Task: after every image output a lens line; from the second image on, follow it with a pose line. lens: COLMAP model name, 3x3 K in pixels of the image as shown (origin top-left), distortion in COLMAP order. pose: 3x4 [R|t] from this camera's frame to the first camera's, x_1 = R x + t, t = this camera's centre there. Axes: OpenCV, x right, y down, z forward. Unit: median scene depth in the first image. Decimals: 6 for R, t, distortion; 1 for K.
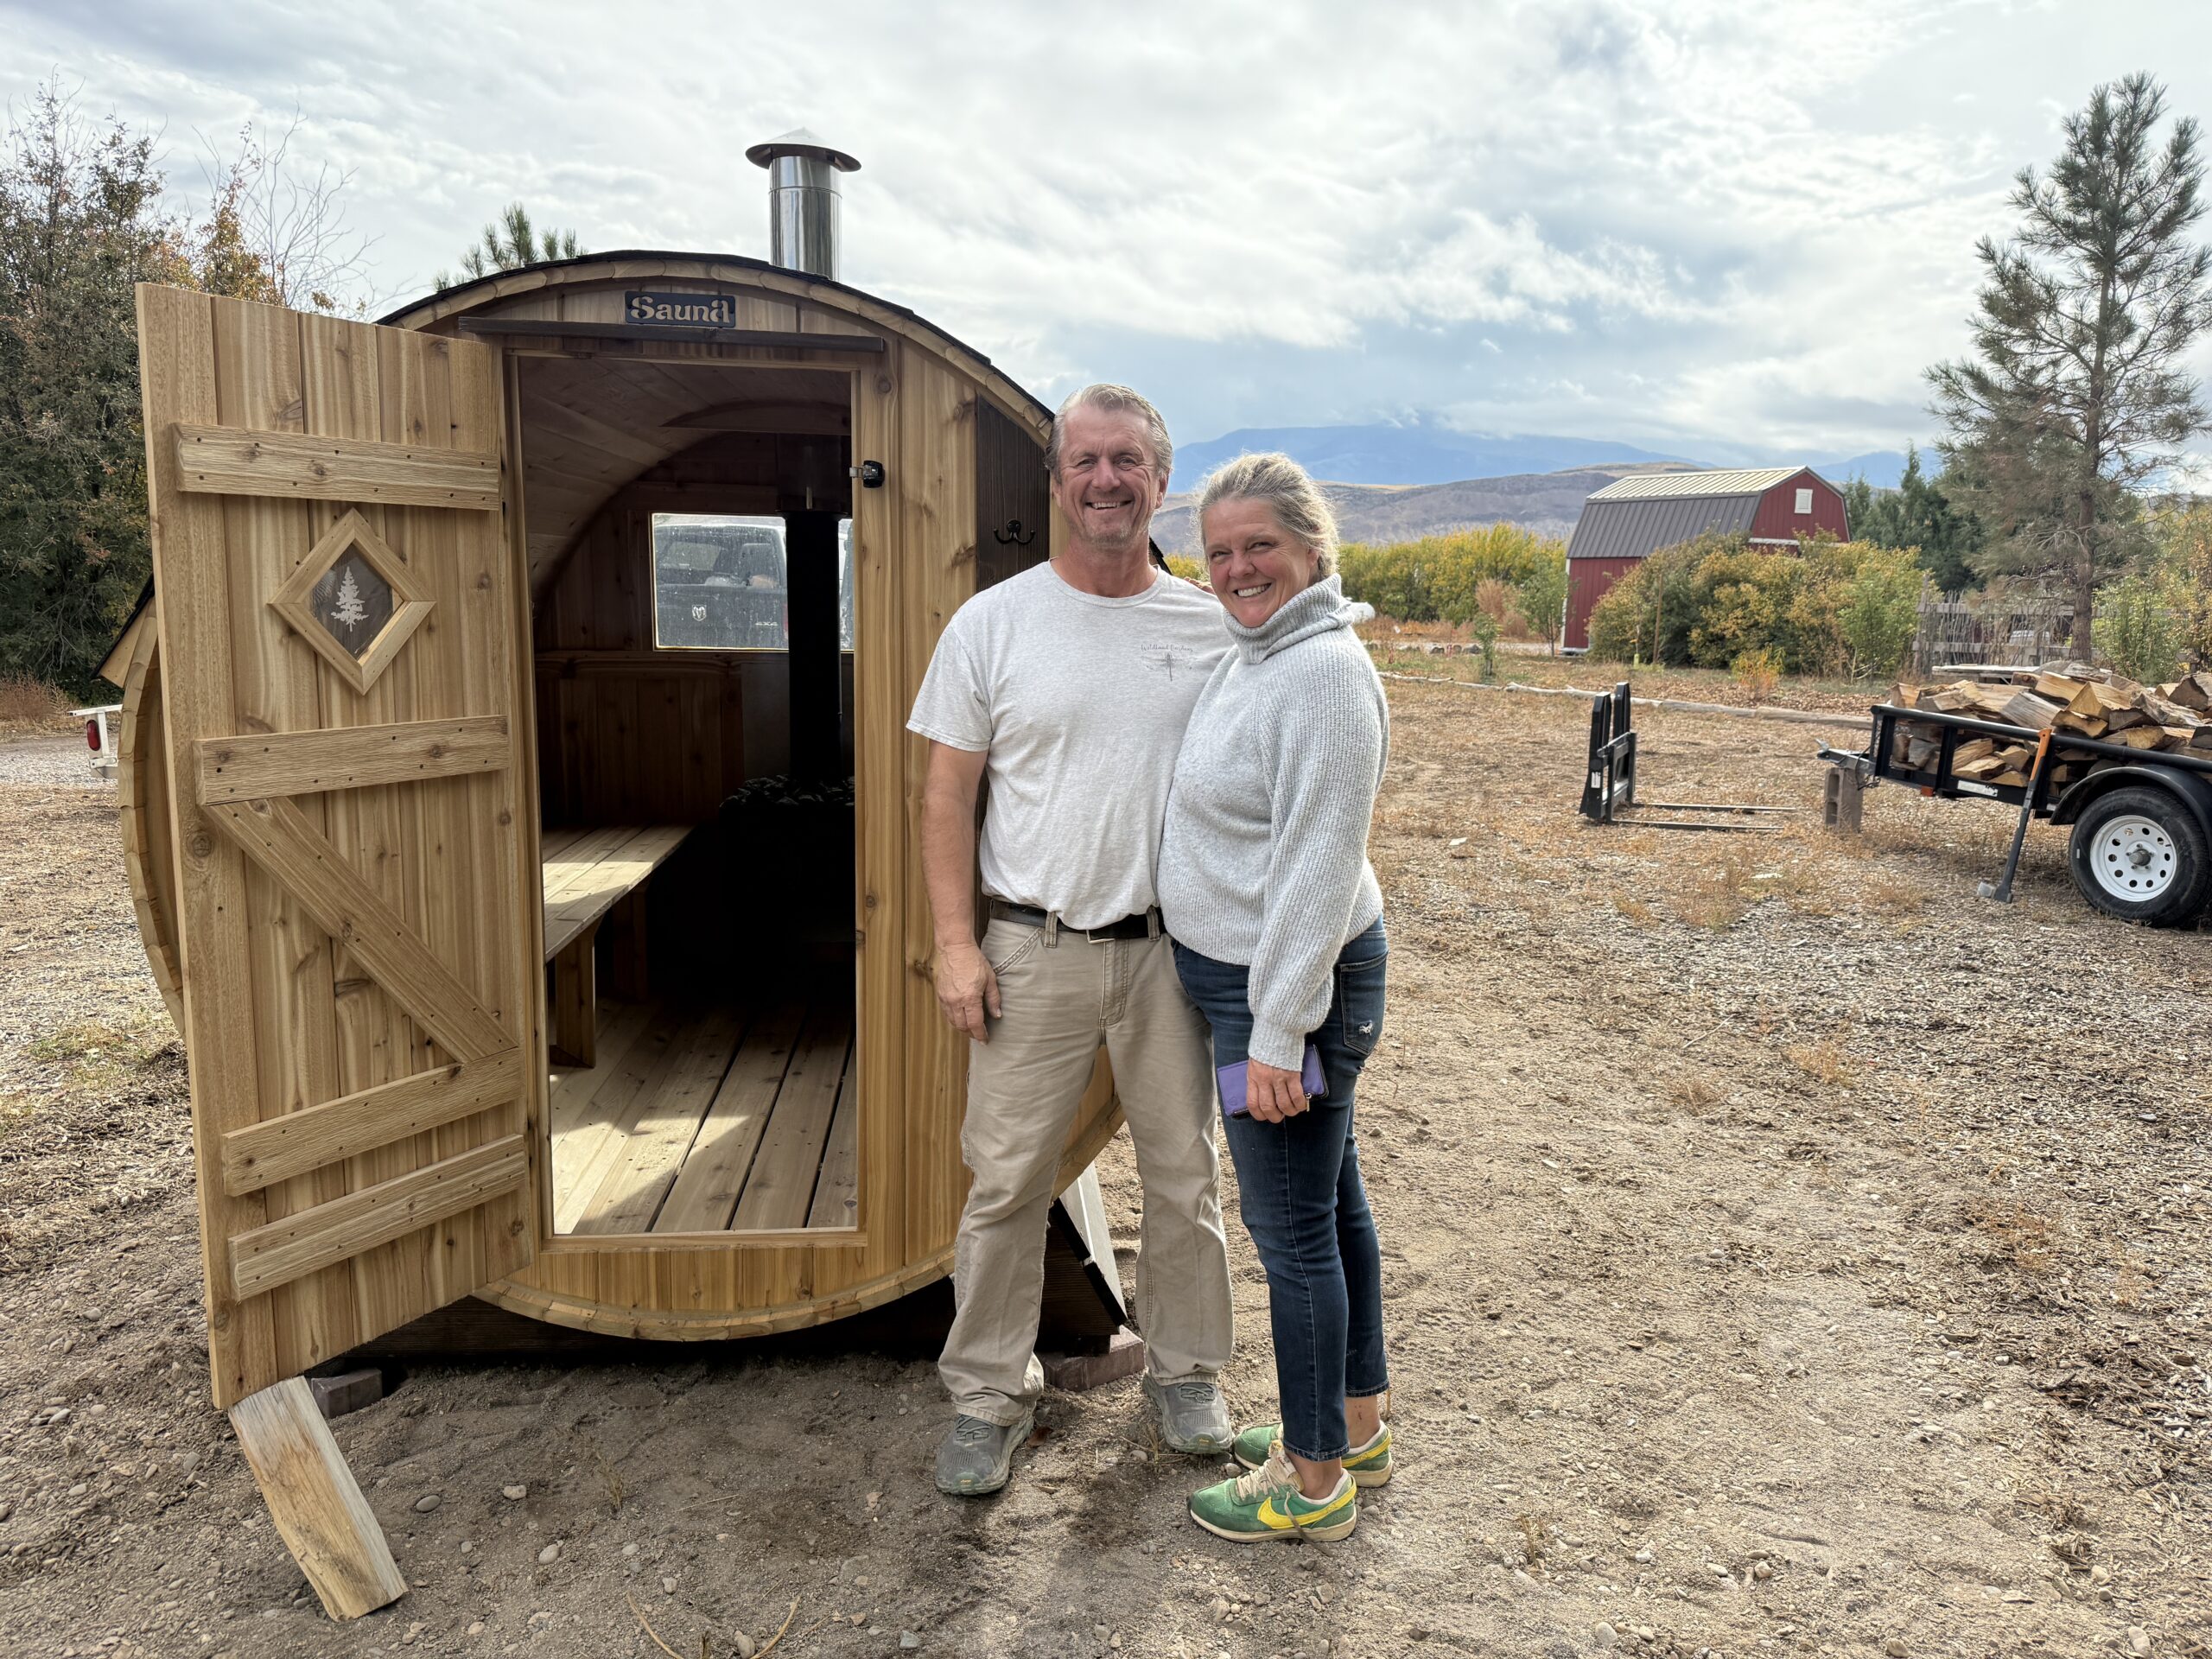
lens RADIAL K [[1527.7, 0, 1106.0], [0, 1527.7, 829.5], [0, 0, 1]] dist [0.204080, -0.427648]
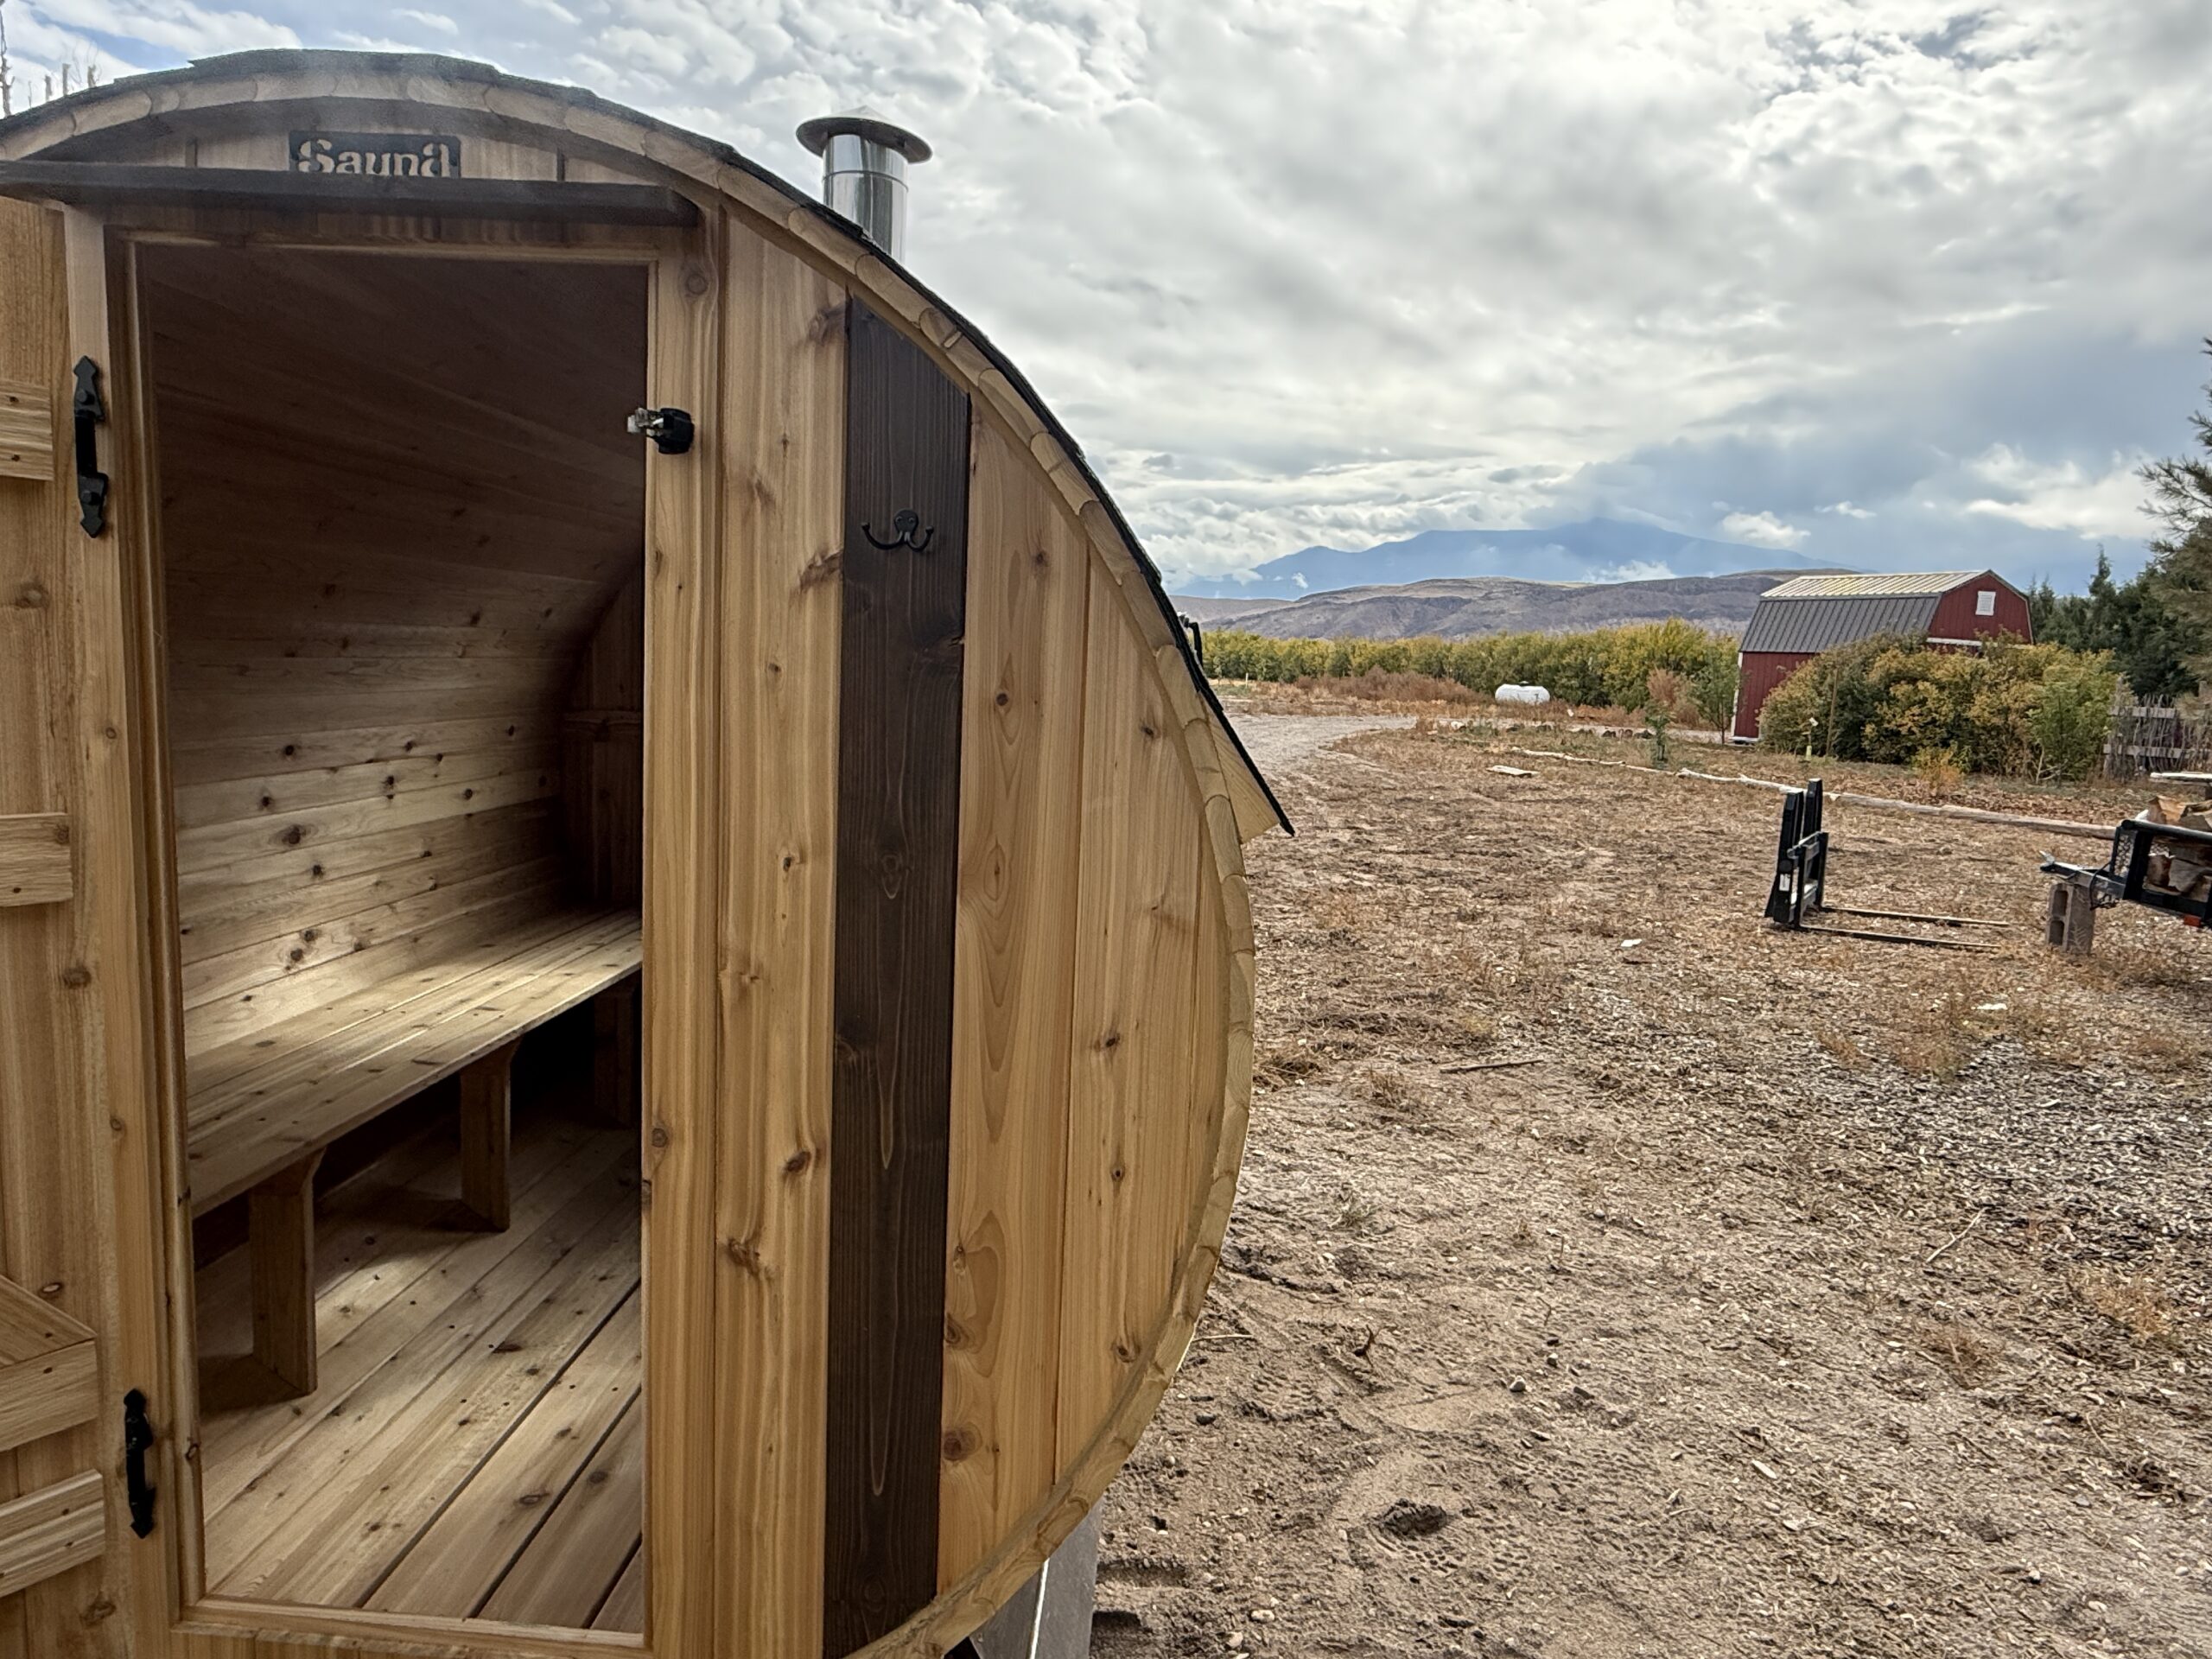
lens RADIAL K [[1321.6, 0, 1102.0], [0, 1321.6, 836.8], [0, 0, 1]] dist [0.004662, 0.002142]
pose [[0.987727, 0.046999, -0.148954, 0.023637], [-0.050920, 0.998447, -0.022618, -0.017905], [0.147660, 0.029925, 0.988585, 0.132607]]
